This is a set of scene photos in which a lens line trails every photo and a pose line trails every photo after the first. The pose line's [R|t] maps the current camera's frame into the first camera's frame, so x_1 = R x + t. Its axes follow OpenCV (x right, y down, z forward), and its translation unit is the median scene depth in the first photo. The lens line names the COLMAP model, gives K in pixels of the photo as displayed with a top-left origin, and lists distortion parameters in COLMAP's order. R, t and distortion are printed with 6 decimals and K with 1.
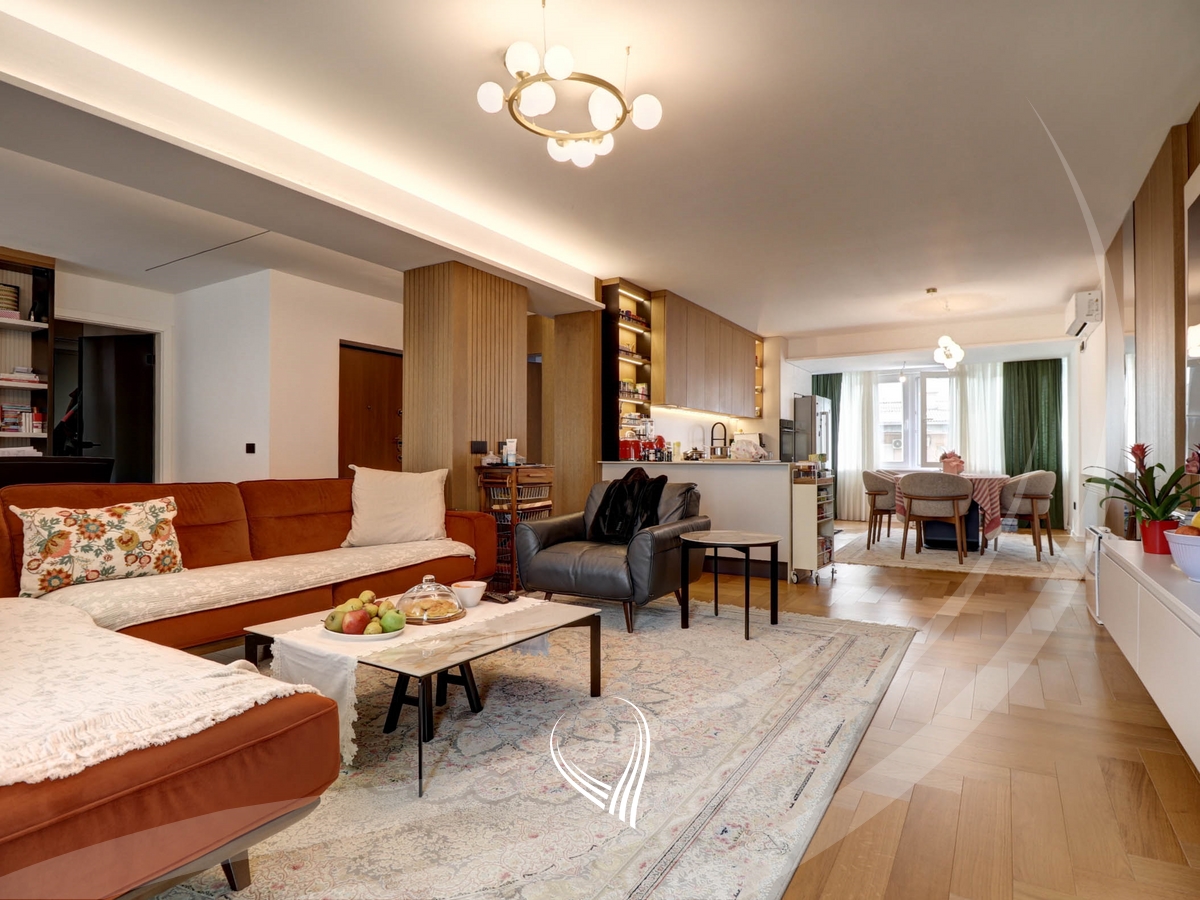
lens RADIAL K [[643.6, 0, 602.6], [0, 643.6, 453.4], [0, 0, 1]] dist [-0.020671, -0.001388]
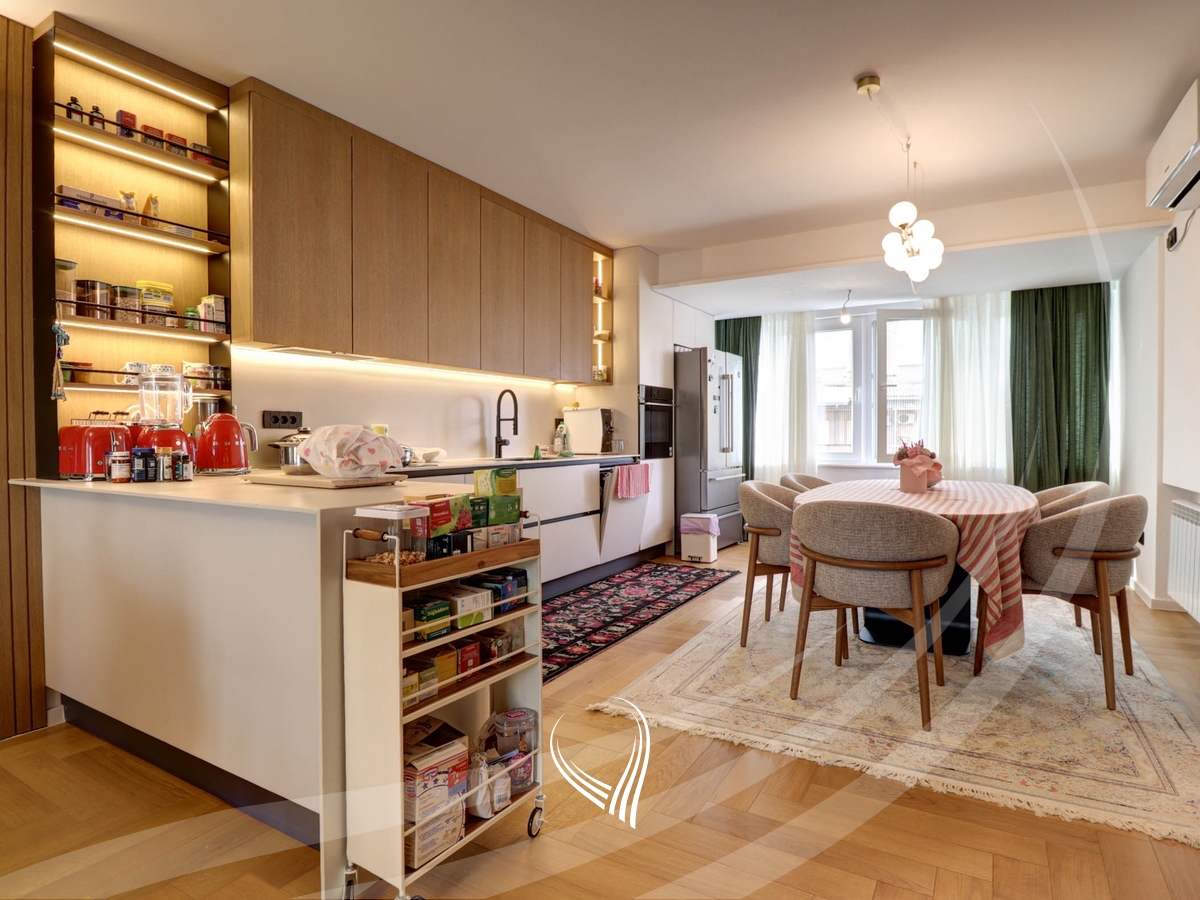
lens RADIAL K [[643.6, 0, 600.3], [0, 643.6, 444.5], [0, 0, 1]] dist [-0.020671, -0.001388]
pose [[0.999937, -0.002542, 0.010898, 0.236518], [0.002314, 0.999779, 0.020915, -0.010988], [-0.010948, -0.020888, 0.999722, 0.406427]]
